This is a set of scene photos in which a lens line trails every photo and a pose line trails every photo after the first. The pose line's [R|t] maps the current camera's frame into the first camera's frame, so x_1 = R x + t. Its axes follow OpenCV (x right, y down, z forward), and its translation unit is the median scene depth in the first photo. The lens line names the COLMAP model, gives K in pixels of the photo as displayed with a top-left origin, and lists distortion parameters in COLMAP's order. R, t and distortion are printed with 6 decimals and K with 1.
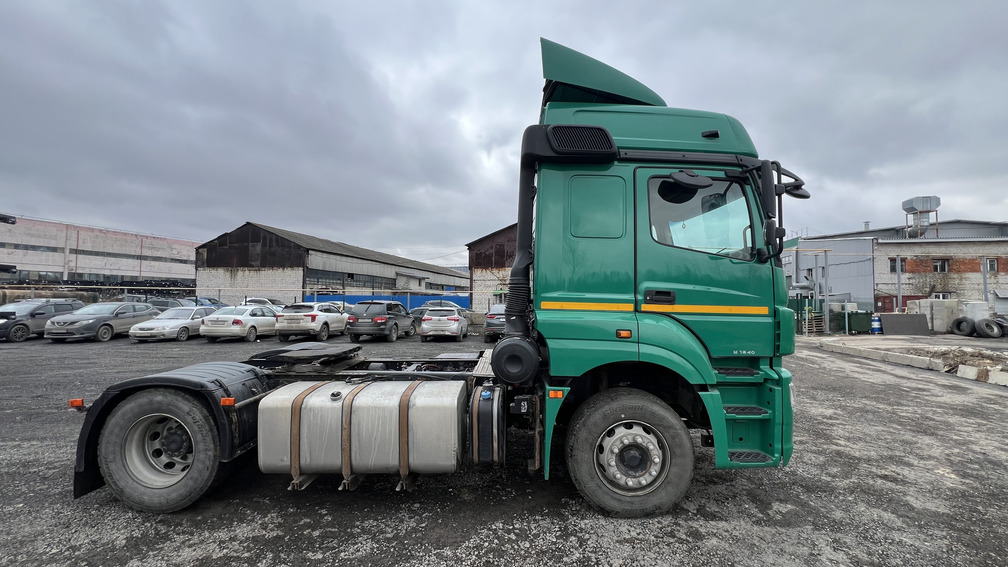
lens RADIAL K [[400.0, 0, 505.4], [0, 400.0, 283.1], [0, 0, 1]] dist [0.002859, 0.000168]
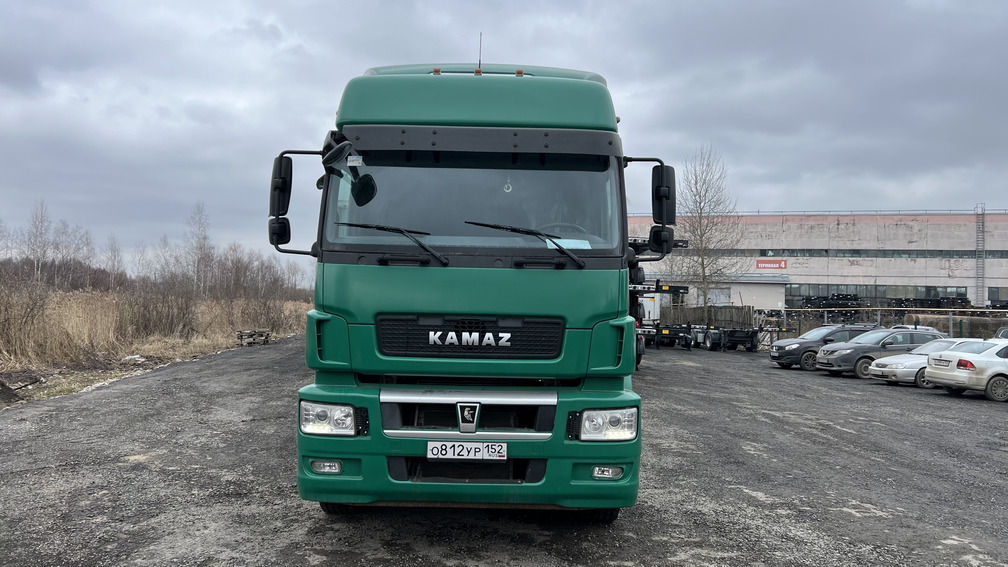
lens RADIAL K [[759.1, 0, 501.6], [0, 759.1, 284.0], [0, 0, 1]] dist [0.046829, -0.008894]
pose [[0.012191, -0.043932, -0.998960, 0.465727], [0.006175, 0.999019, -0.043859, 0.023497], [0.999907, -0.005634, 0.012450, 0.286629]]
